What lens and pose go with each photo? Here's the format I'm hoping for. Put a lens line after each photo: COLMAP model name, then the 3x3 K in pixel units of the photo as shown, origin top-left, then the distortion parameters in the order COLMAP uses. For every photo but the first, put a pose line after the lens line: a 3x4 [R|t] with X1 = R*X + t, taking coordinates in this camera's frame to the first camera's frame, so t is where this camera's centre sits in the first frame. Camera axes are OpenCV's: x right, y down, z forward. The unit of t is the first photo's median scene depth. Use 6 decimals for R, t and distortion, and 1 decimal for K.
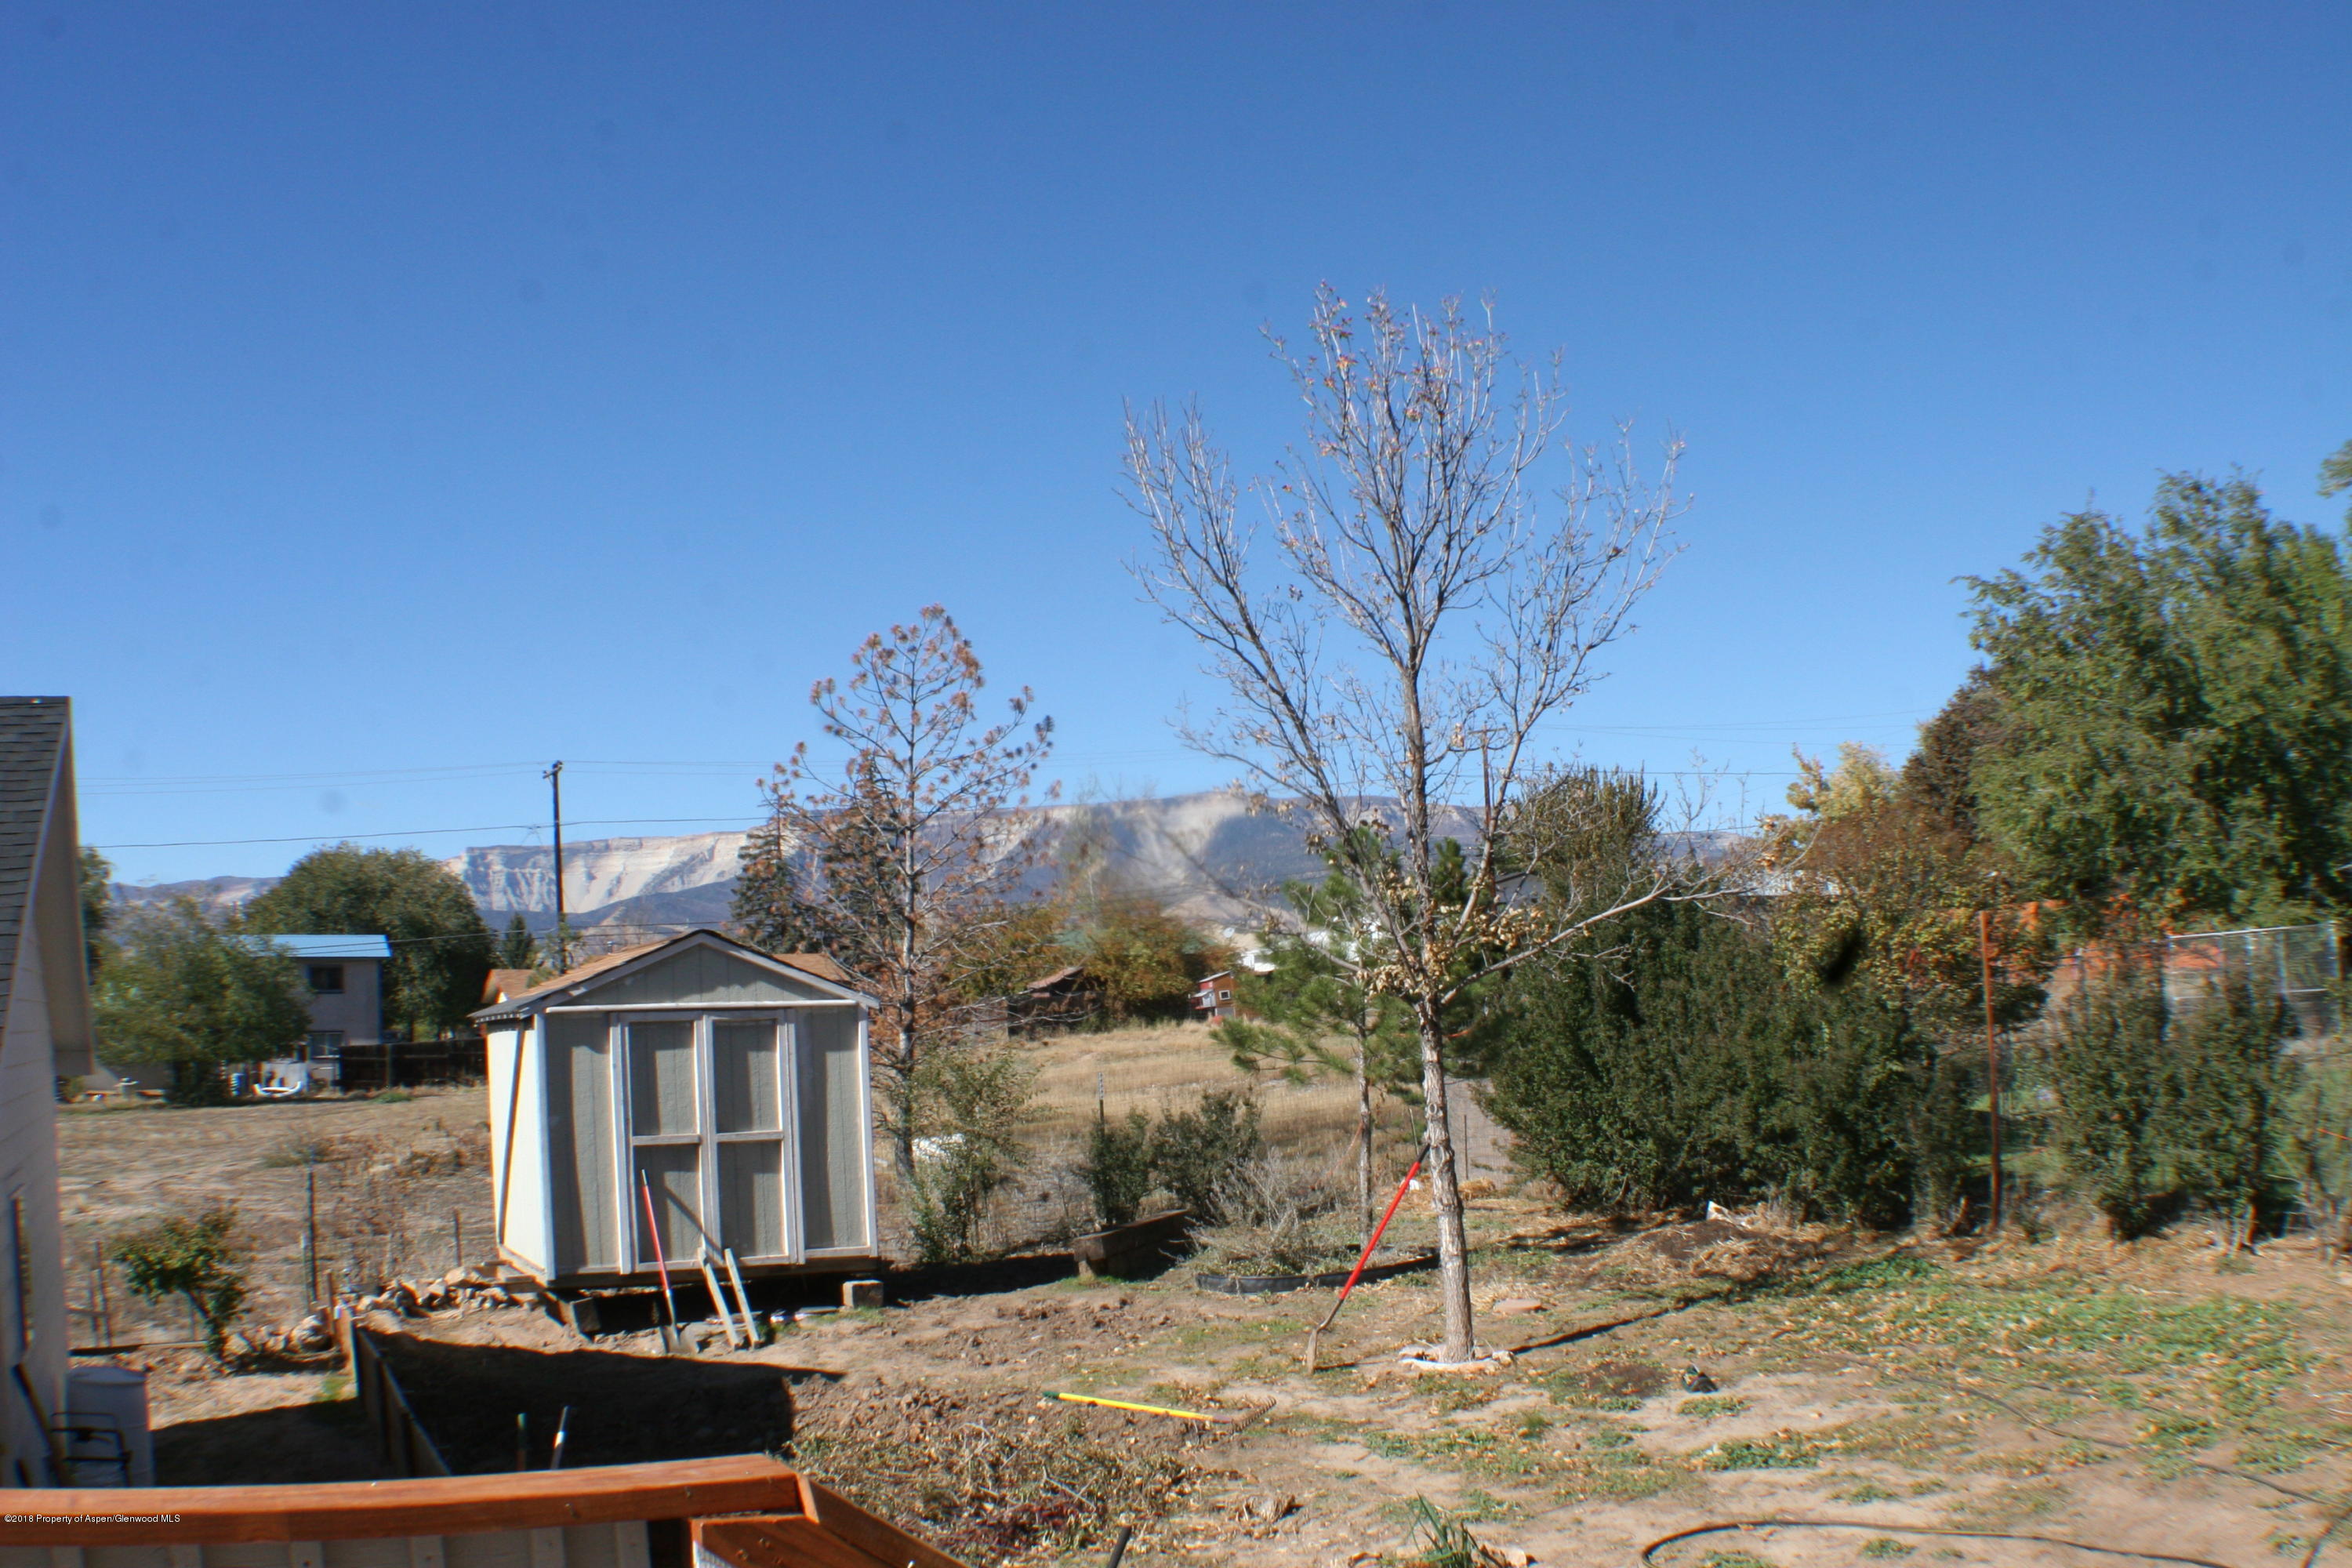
lens RADIAL K [[2128.0, 0, 1189.0], [0, 2128.0, 873.5], [0, 0, 1]] dist [-0.353180, 0.116424]
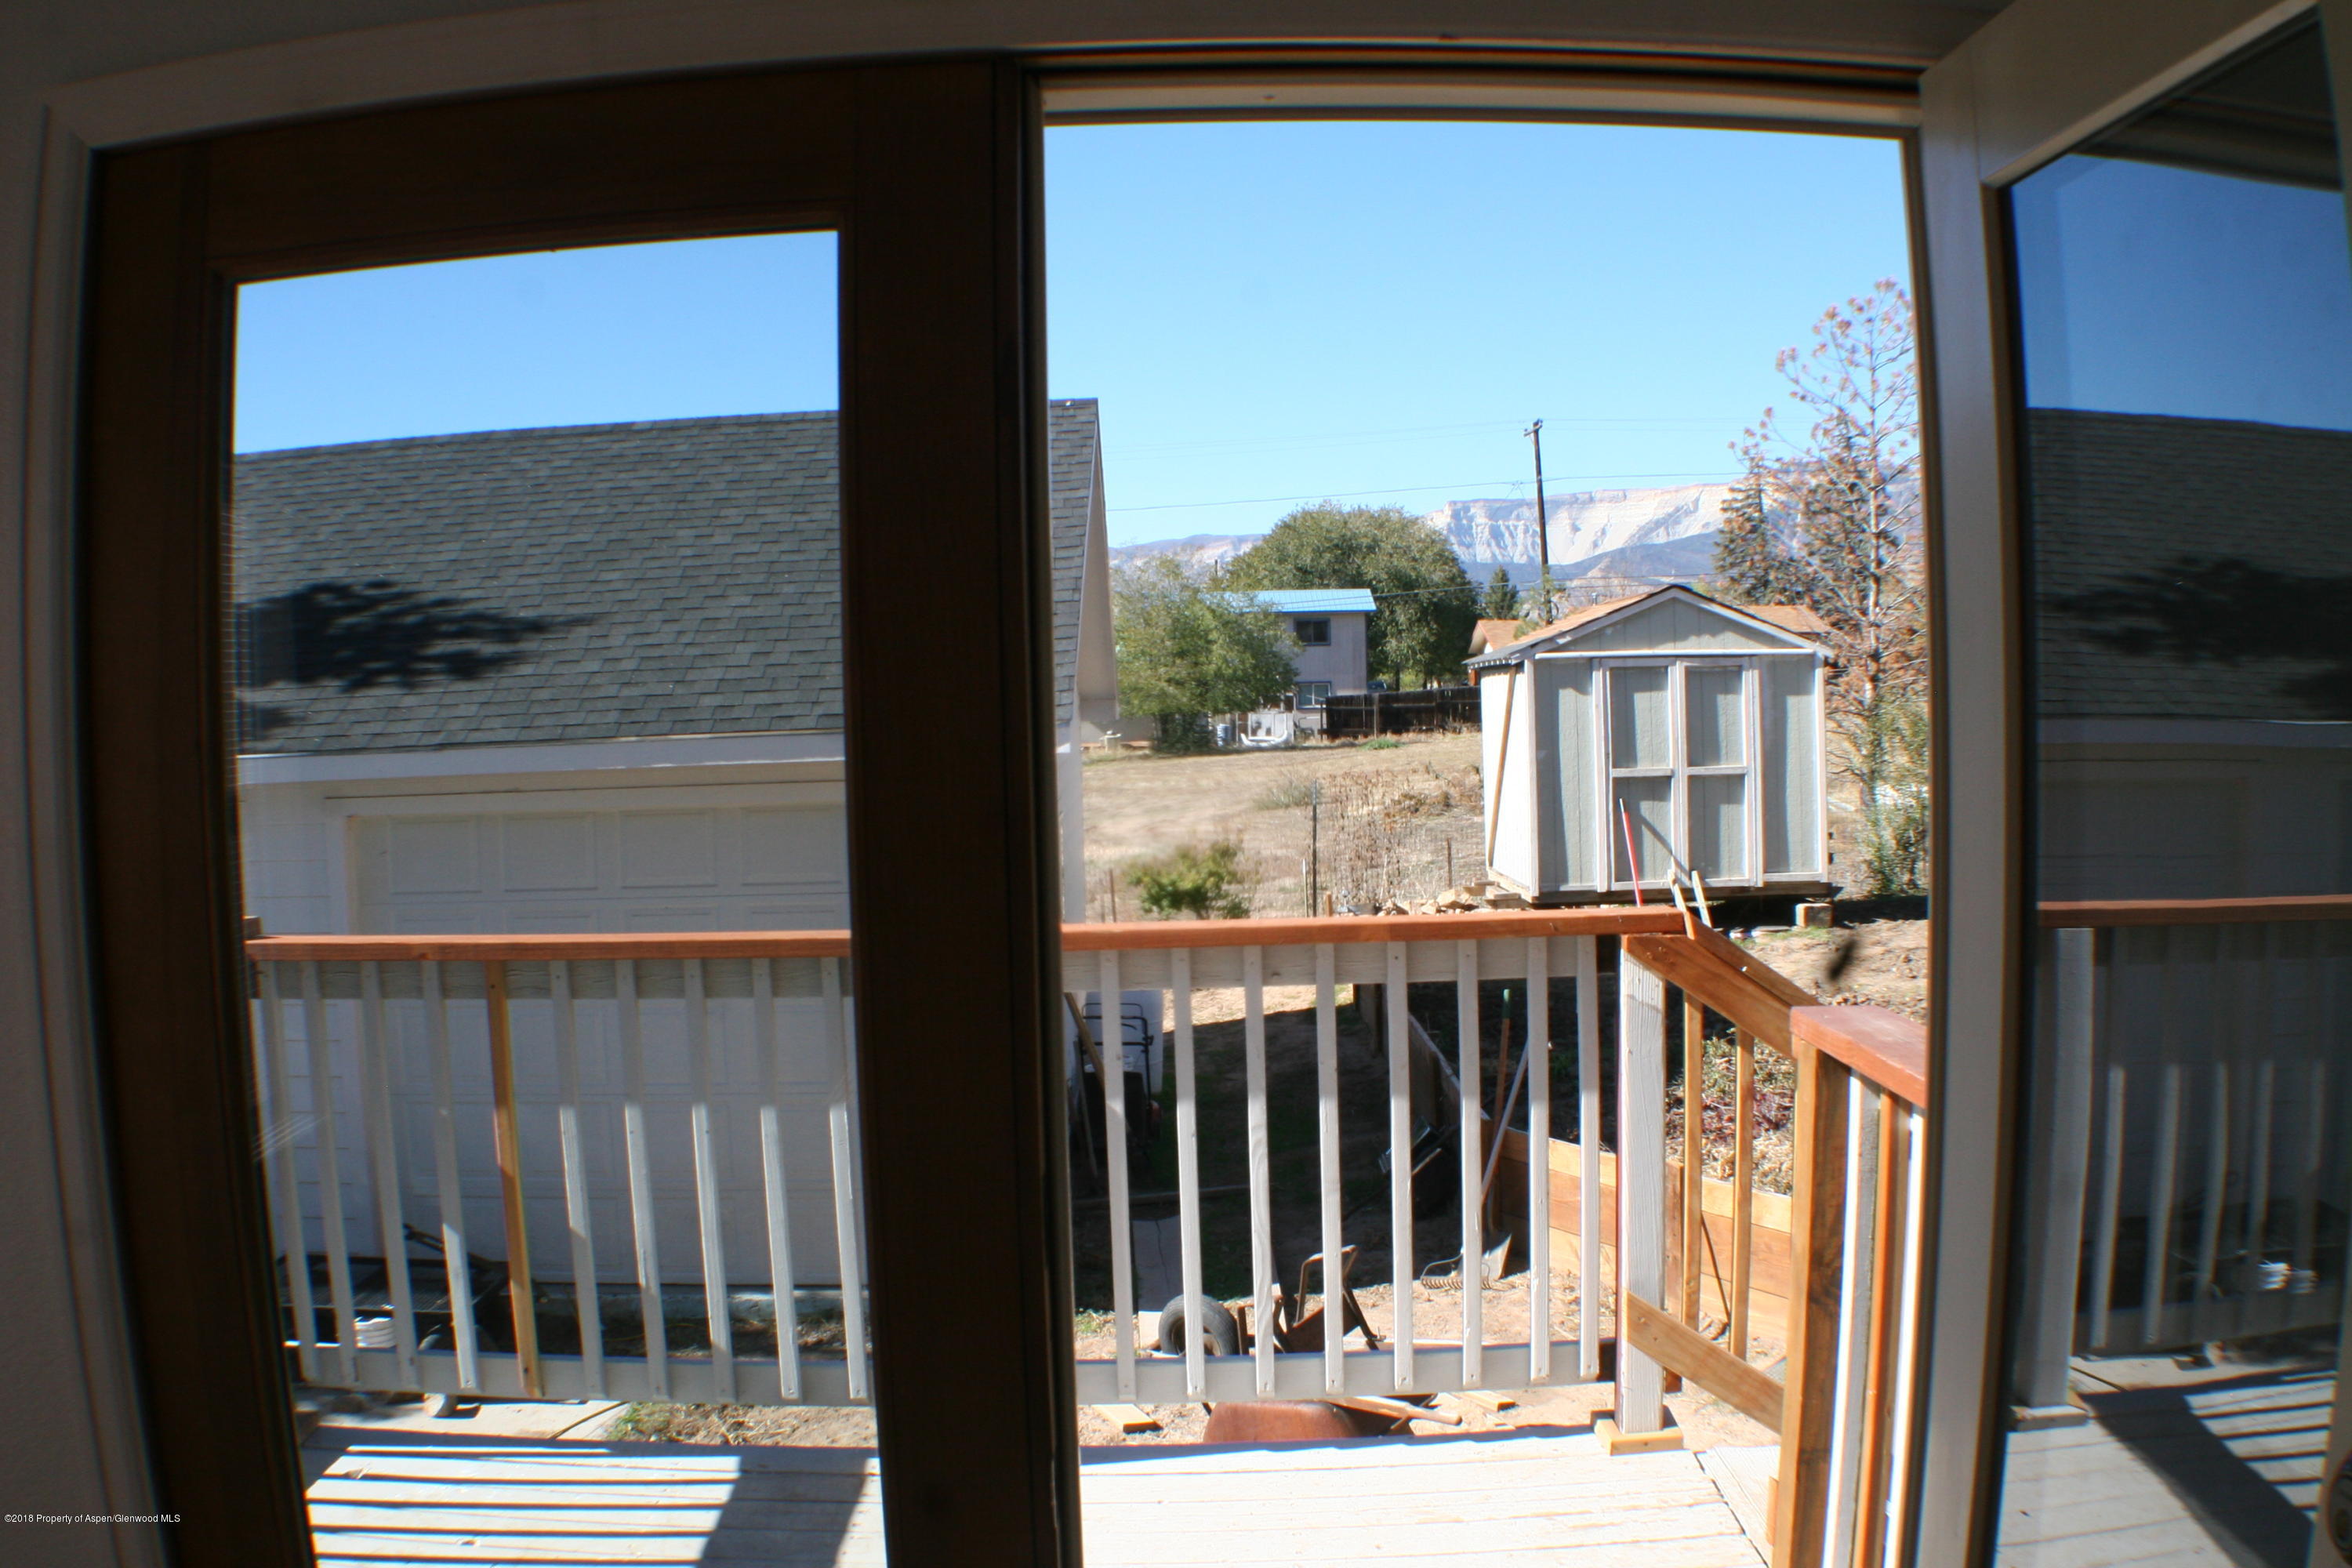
lens RADIAL K [[2128.0, 0, 1189.0], [0, 2128.0, 873.5], [0, 0, 1]] dist [-0.353180, 0.116424]
pose [[0.894438, 0.045371, -0.444885, 0.025420], [0.029375, 0.986730, 0.159688, -0.004040], [0.446227, -0.155899, 0.881236, -0.086791]]
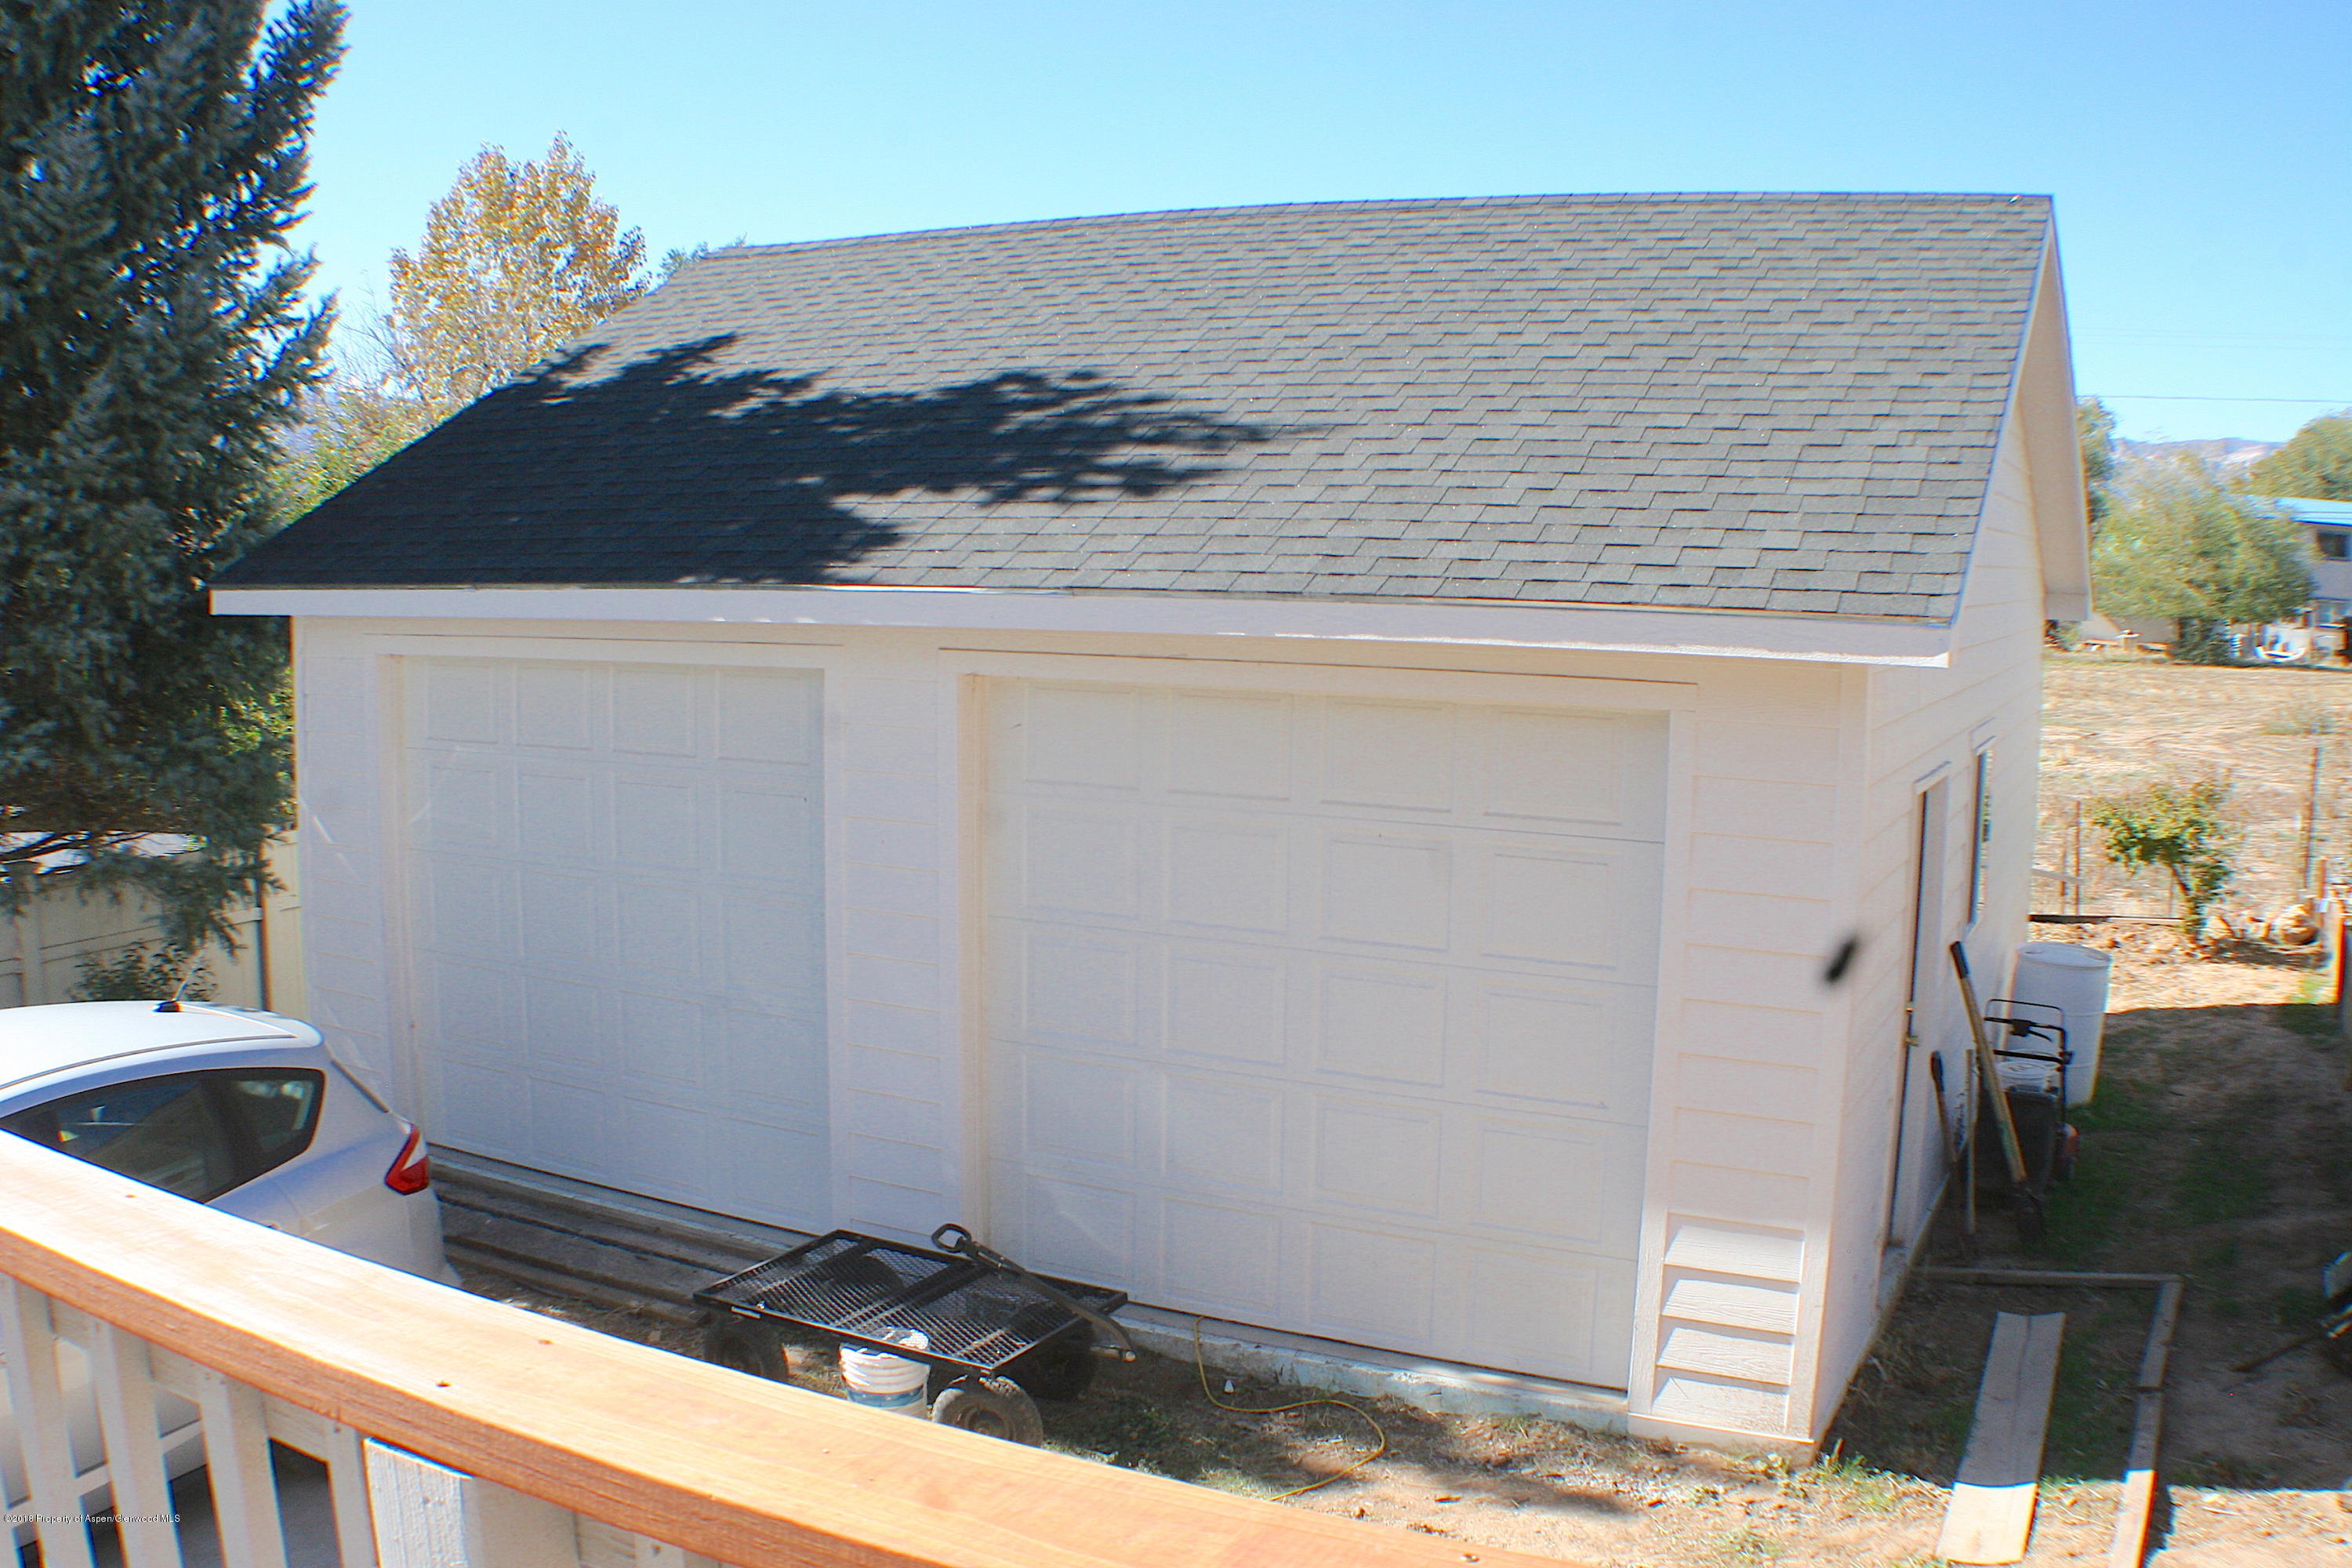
lens RADIAL K [[2128.0, 0, 1189.0], [0, 2128.0, 873.5], [0, 0, 1]] dist [-0.353180, 0.116424]
pose [[0.580687, 0.159606, -0.798329, -0.036209], [0.024621, 0.976704, 0.213176, 0.008209], [0.813755, -0.143444, 0.563229, 0.066347]]
